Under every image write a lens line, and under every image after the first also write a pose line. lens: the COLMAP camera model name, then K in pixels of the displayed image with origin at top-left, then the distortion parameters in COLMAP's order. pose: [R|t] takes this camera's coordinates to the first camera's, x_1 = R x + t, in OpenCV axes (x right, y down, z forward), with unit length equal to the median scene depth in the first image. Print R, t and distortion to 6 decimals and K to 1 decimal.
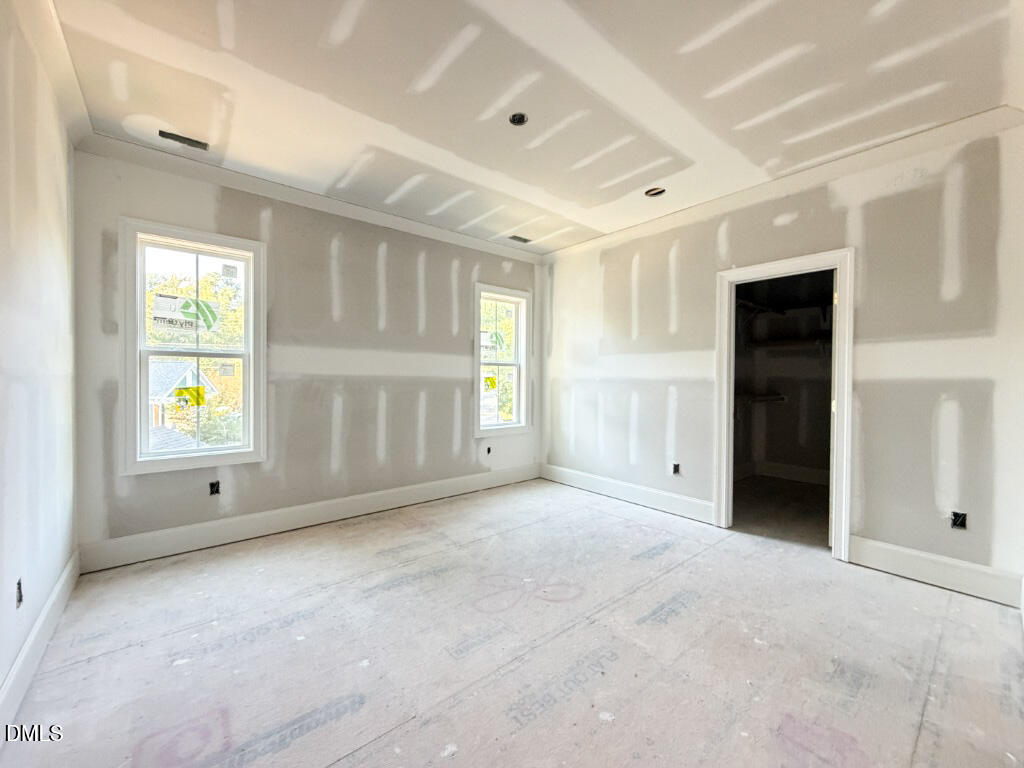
lens RADIAL K [[410.6, 0, 509.8], [0, 410.6, 378.5], [0, 0, 1]] dist [-0.001297, -0.000086]
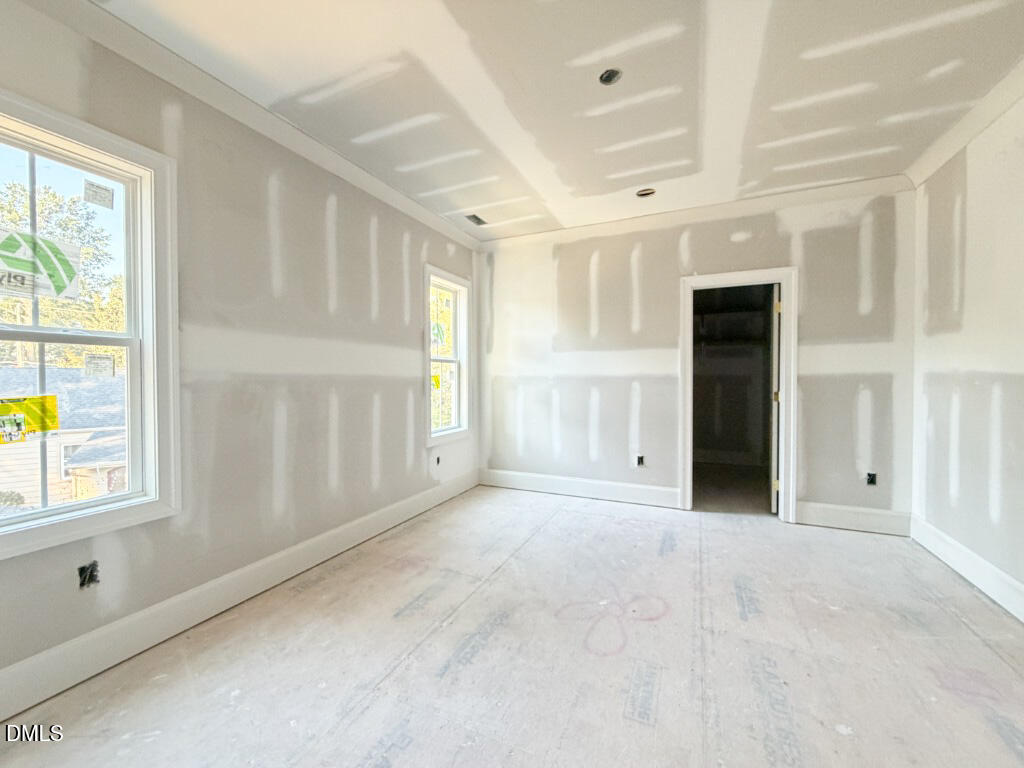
lens RADIAL K [[410.6, 0, 512.3], [0, 410.6, 379.3], [0, 0, 1]] dist [-0.001297, -0.000086]
pose [[0.902525, -0.012318, 0.430461, -0.413844], [0.009449, 0.999917, 0.008803, -0.001715], [-0.430534, -0.003877, 0.902566, 0.230676]]
